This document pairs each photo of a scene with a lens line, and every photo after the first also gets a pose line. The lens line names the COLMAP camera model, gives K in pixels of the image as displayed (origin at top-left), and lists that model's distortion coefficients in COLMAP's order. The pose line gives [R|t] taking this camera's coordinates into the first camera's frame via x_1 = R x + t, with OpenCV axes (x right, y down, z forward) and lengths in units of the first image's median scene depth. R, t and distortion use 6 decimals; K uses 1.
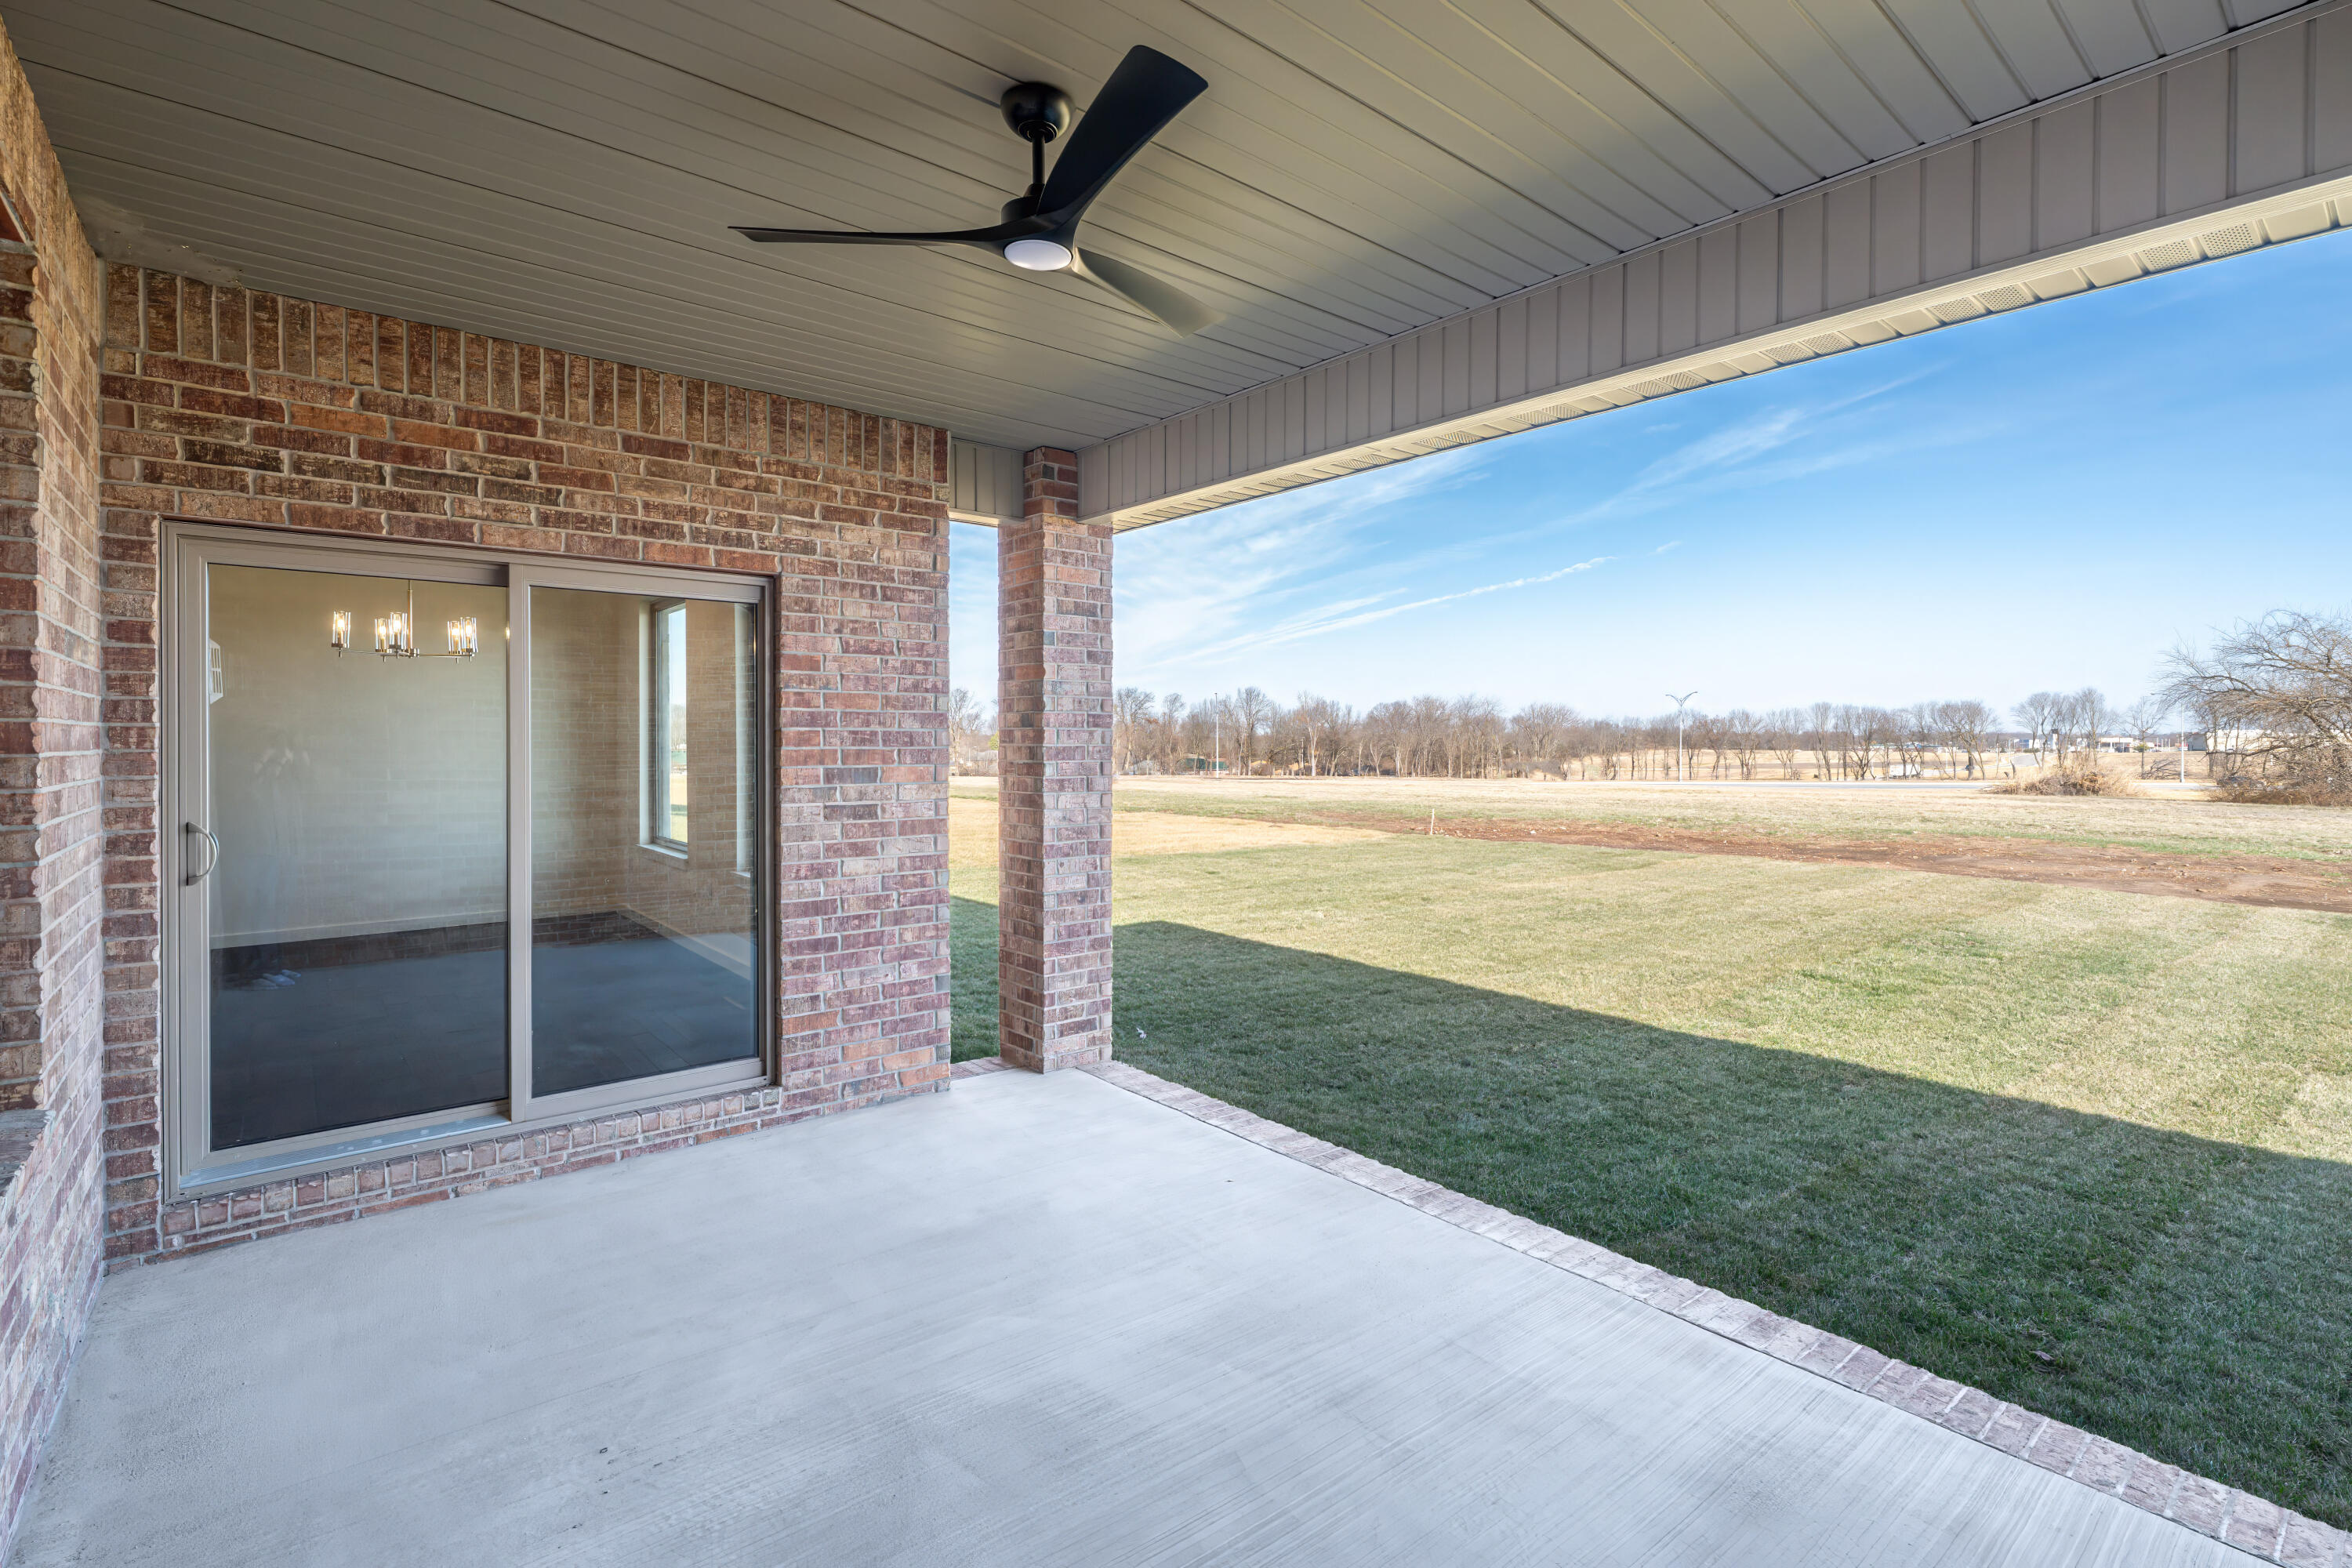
lens RADIAL K [[1064.4, 0, 1173.1], [0, 1064.4, 764.4], [0, 0, 1]] dist [-0.005319, 0.002218]
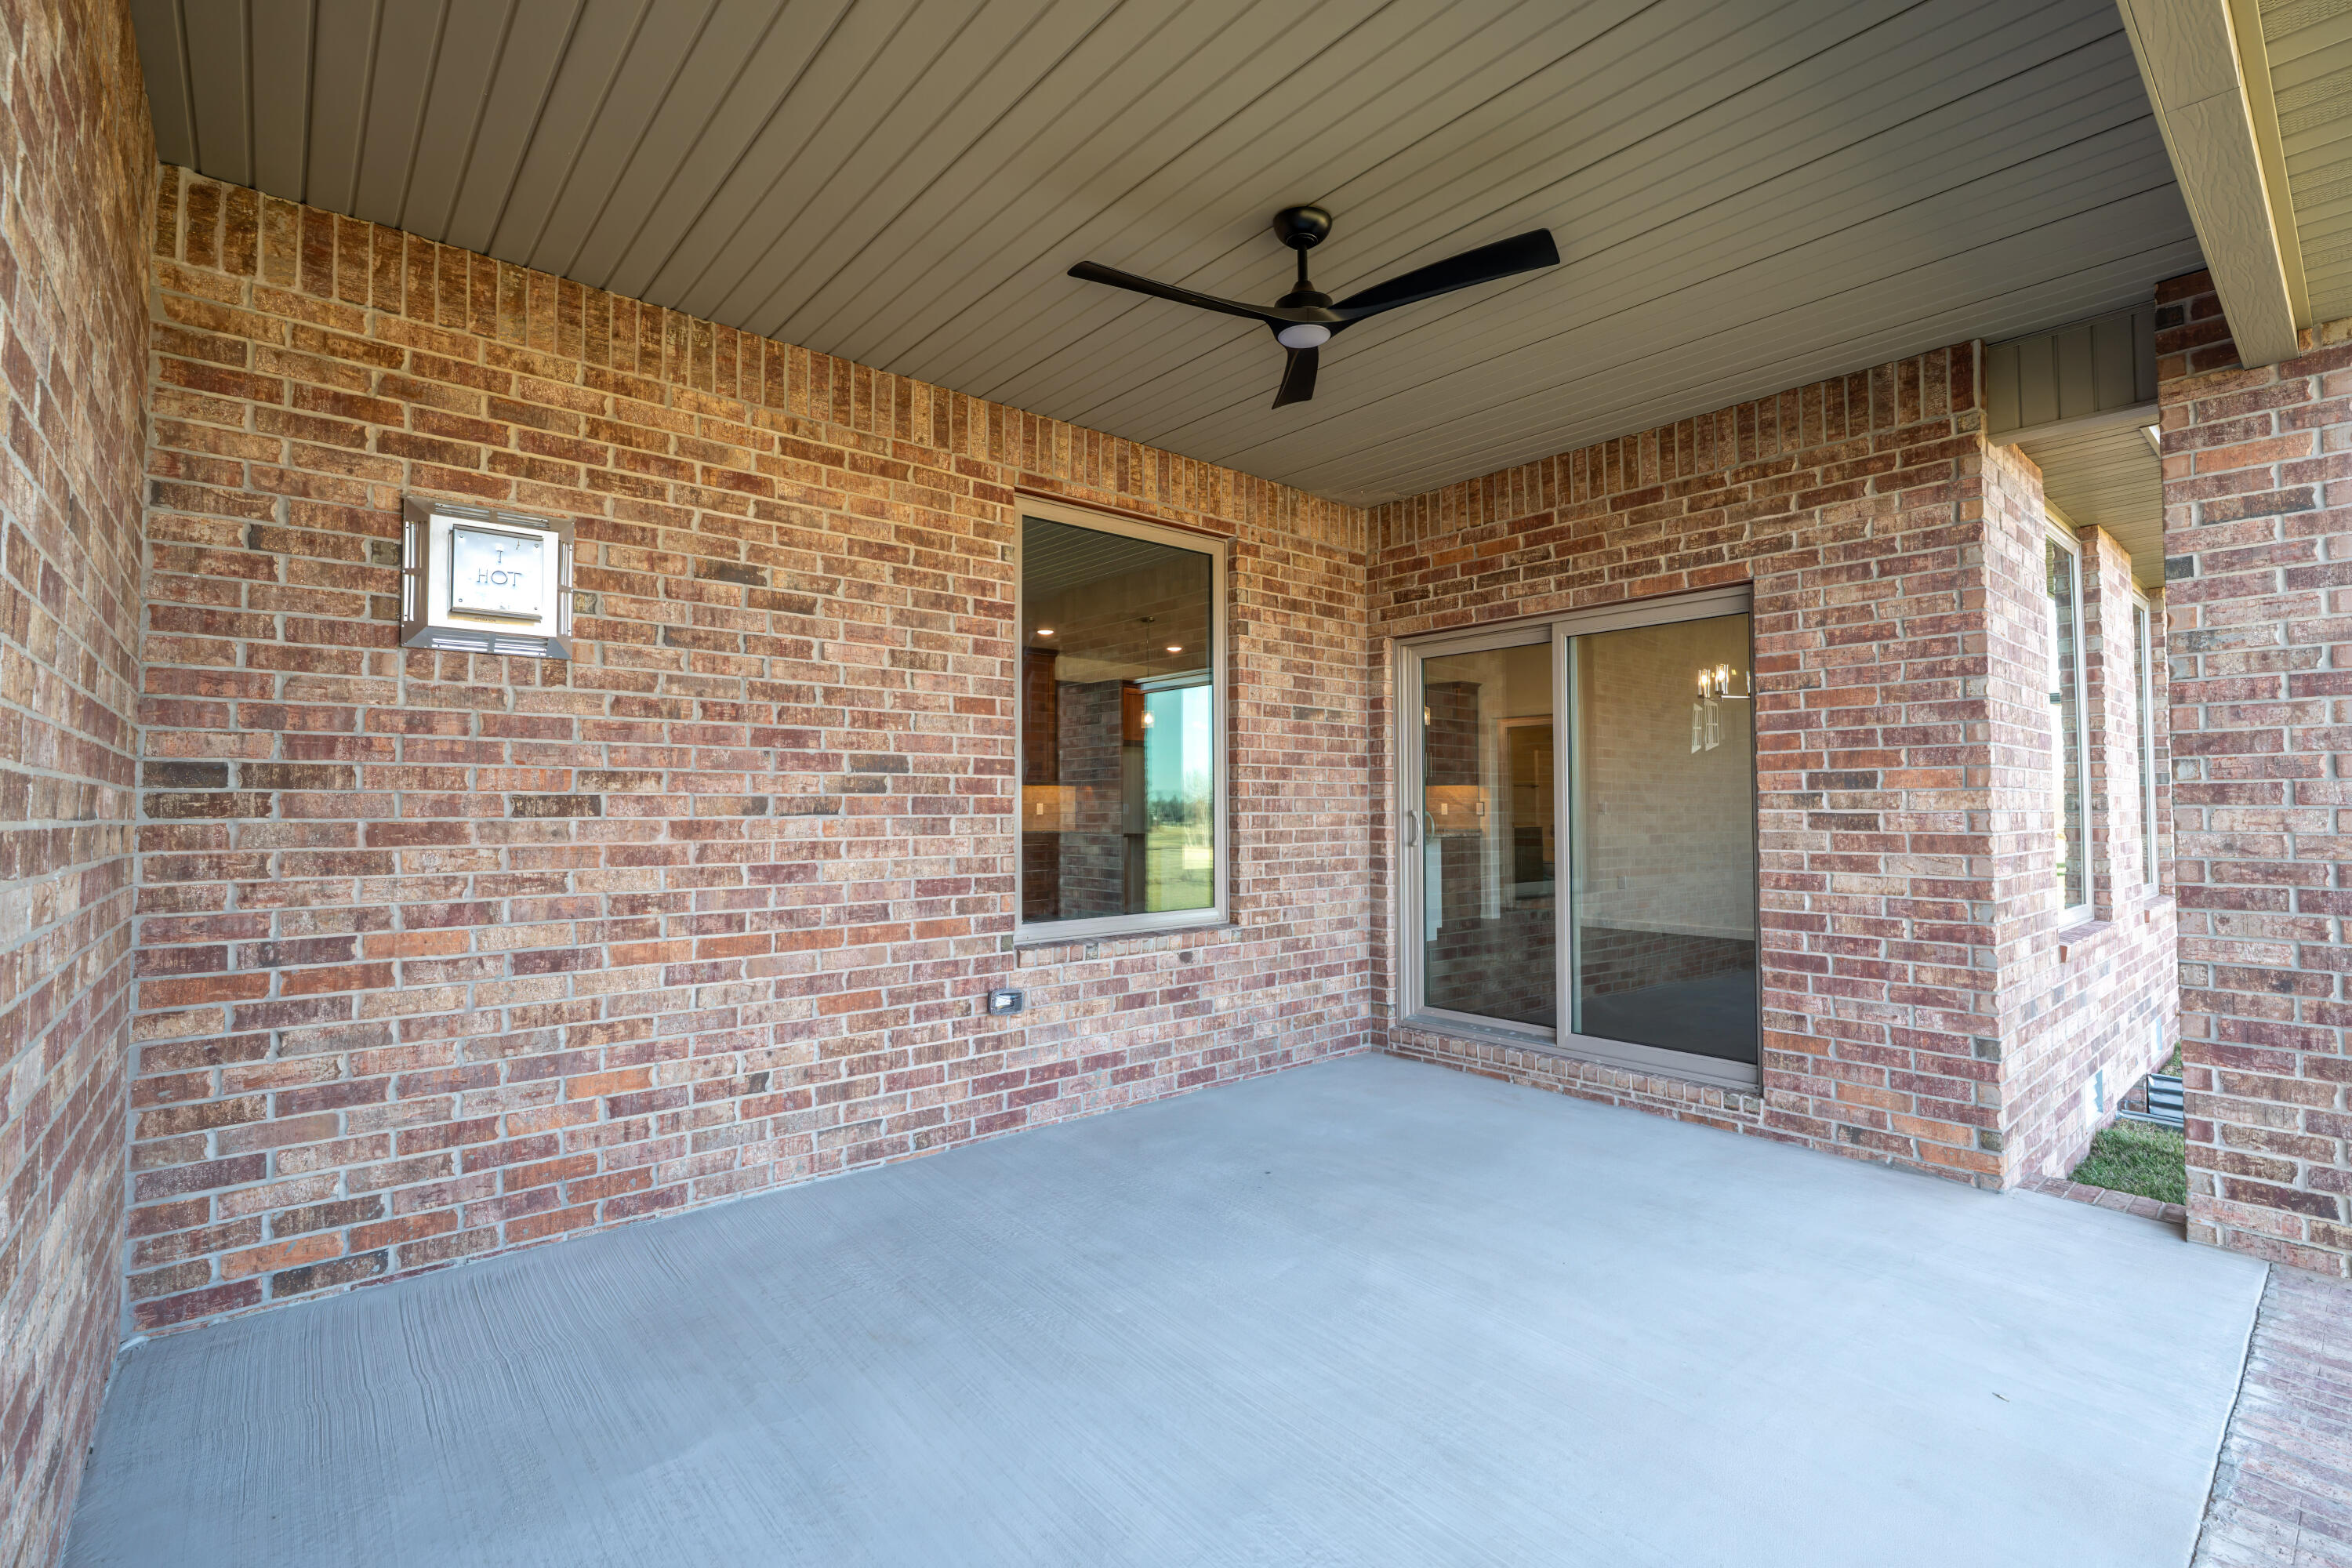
lens RADIAL K [[1064.4, 0, 1175.7], [0, 1064.4, 783.9], [0, 0, 1]] dist [-0.005319, 0.002218]
pose [[0.018535, -0.023319, -0.999556, 0.588173], [-0.014761, 0.999613, -0.023594, 0.043455], [0.999719, 0.015191, 0.018183, 0.426535]]
